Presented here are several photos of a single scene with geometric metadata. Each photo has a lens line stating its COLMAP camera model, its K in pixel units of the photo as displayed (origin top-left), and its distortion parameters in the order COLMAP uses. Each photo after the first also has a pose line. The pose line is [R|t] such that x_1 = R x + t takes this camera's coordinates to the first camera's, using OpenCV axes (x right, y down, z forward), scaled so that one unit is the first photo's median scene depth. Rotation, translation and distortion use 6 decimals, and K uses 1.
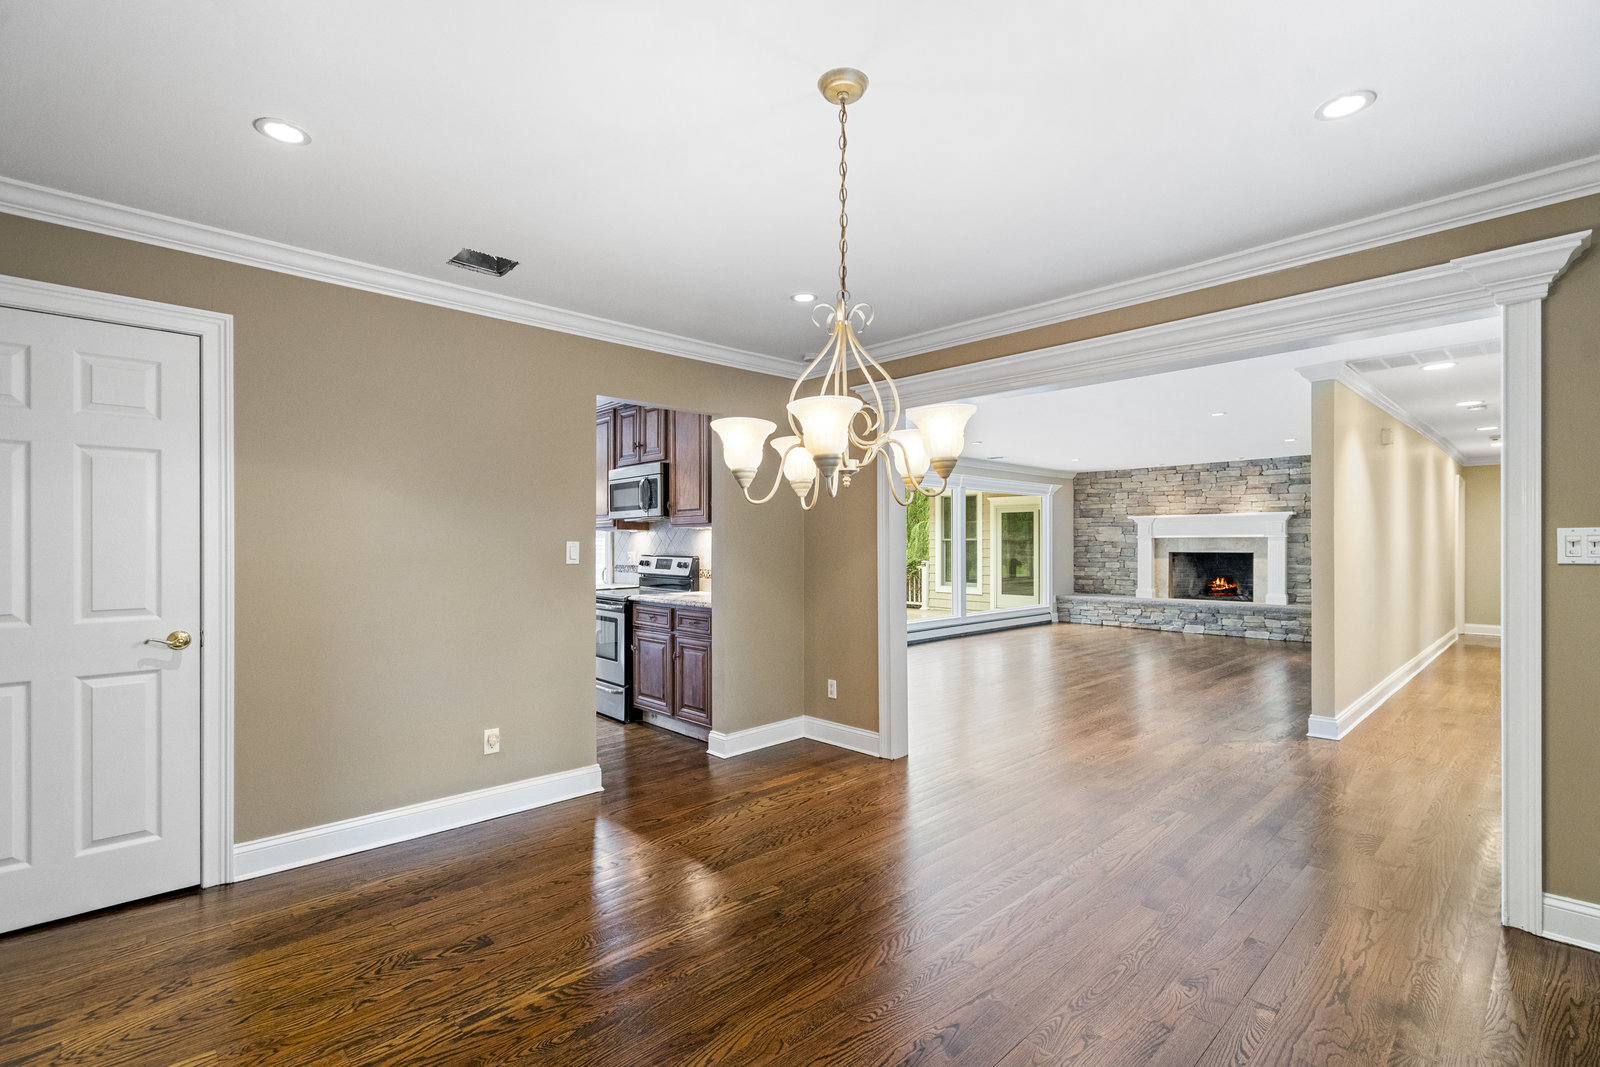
lens RADIAL K [[729.3, 0, 798.3], [0, 729.3, 543.9], [0, 0, 1]] dist [-0.005442, 0.000615]
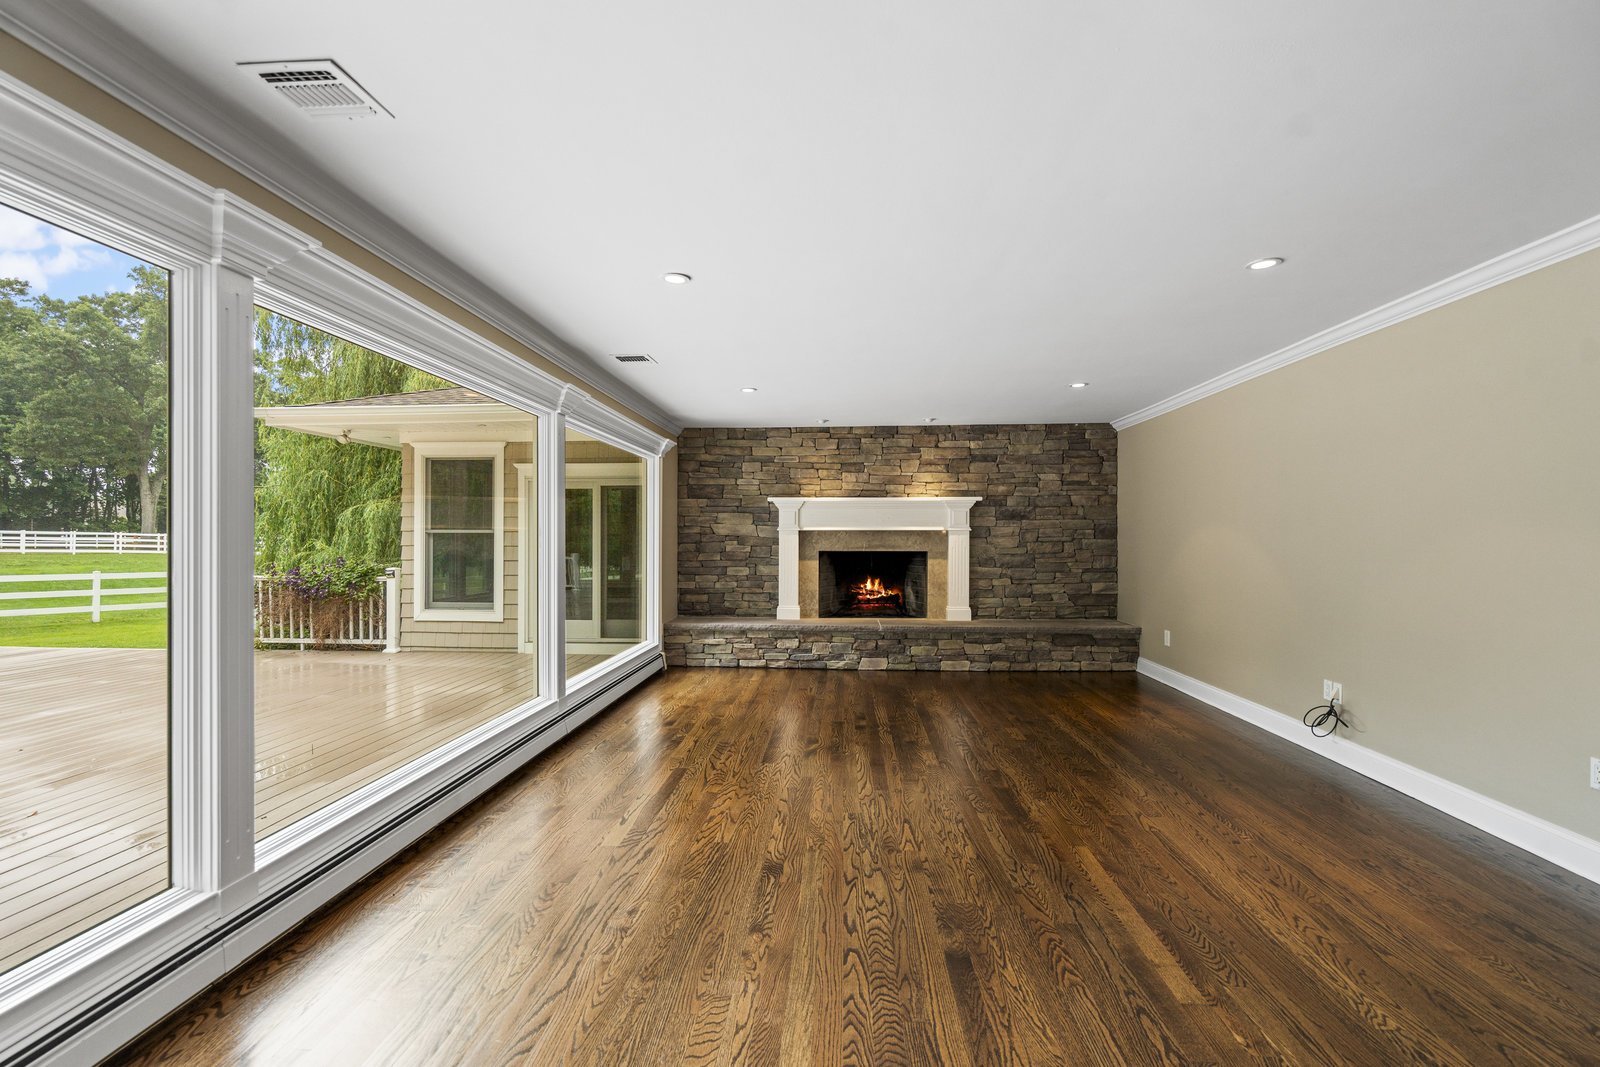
lens RADIAL K [[729.3, 0, 783.7], [0, 729.3, 532.4], [0, 0, 1]] dist [-0.005442, 0.000615]
pose [[0.736144, 0.008884, 0.676767, 0.015529], [-0.002257, 0.999941, -0.010671, 0.000848], [-0.676821, 0.006327, 0.736120, 0.511082]]
